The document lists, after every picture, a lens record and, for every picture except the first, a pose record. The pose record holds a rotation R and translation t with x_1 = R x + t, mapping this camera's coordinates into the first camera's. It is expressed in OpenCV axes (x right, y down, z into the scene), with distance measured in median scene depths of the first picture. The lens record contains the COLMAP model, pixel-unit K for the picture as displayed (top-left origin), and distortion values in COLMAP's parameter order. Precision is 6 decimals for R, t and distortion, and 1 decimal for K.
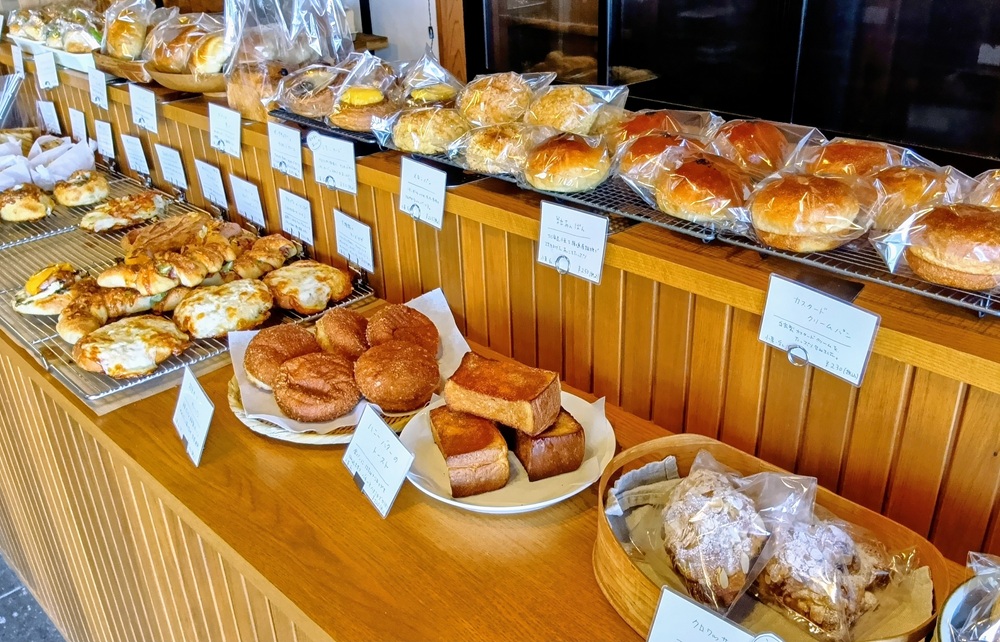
lens RADIAL K [[888.9, 0, 500.0], [0, 888.9, 321.0], [0, 0, 1]] dist [0.002154, 0.001713]
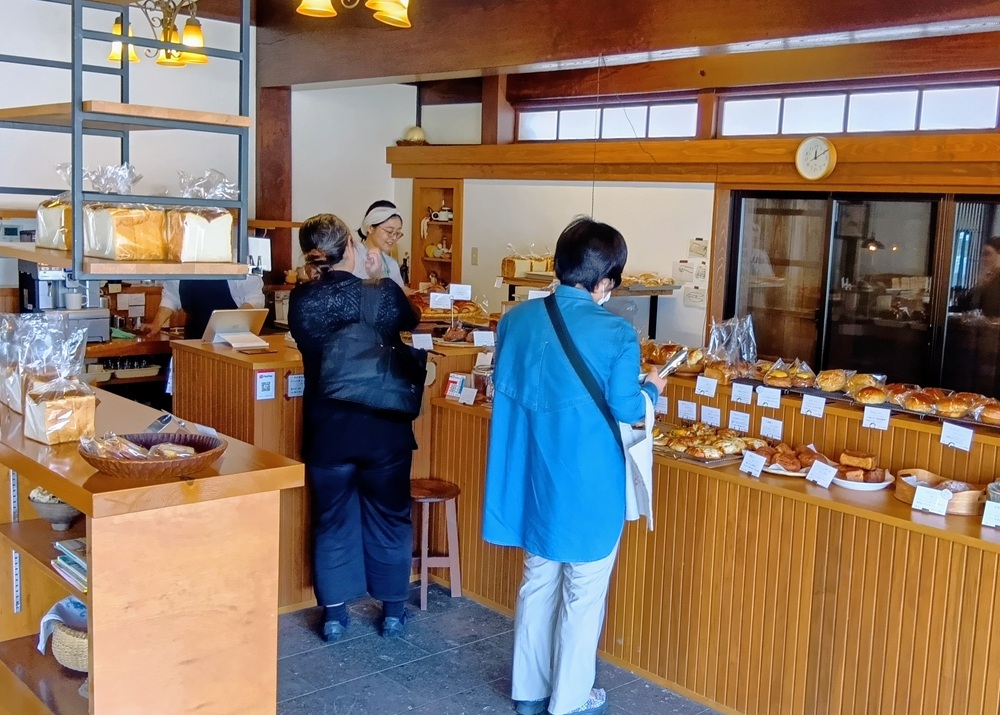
lens RADIAL K [[1086.0, 0, 580.8], [0, 1086.0, 359.9], [0, 0, 1]] dist [0.059669, -0.025659]
pose [[0.996961, 0.077891, 0.001338, -0.965263], [-0.073035, 0.940508, -0.331828, 1.052231], [-0.027104, 0.330722, 0.943339, -2.621097]]
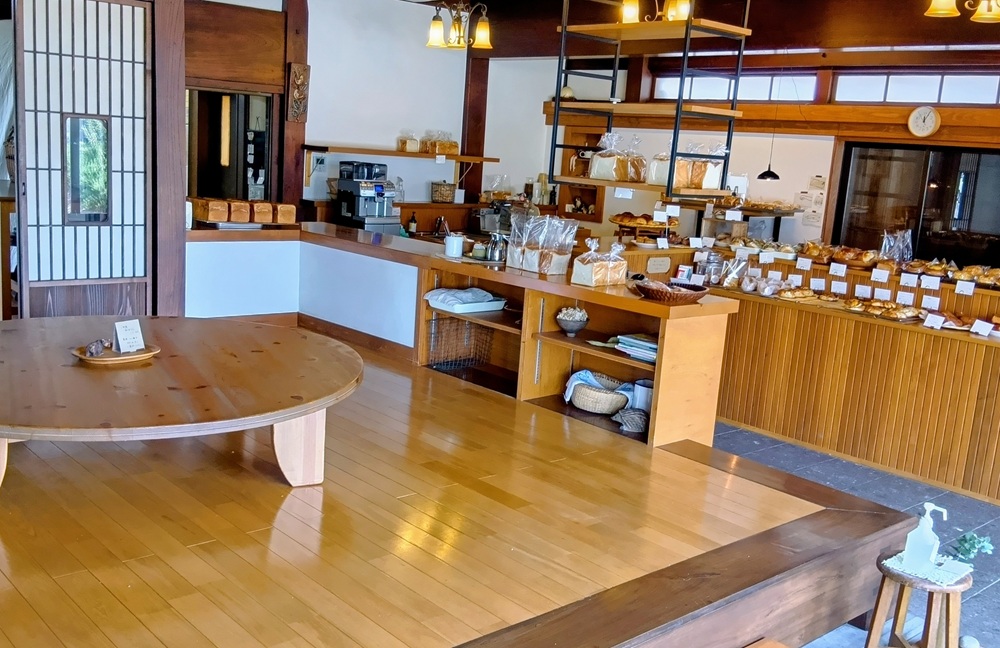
lens RADIAL K [[976.7, 0, 466.1], [0, 976.7, 325.4], [0, 0, 1]] dist [0.133978, -0.262937]
pose [[0.992945, 0.109688, -0.045033, -2.649172], [-0.117958, 0.952391, -0.281135, 1.963689], [0.012052, 0.284464, 0.958611, -4.250569]]
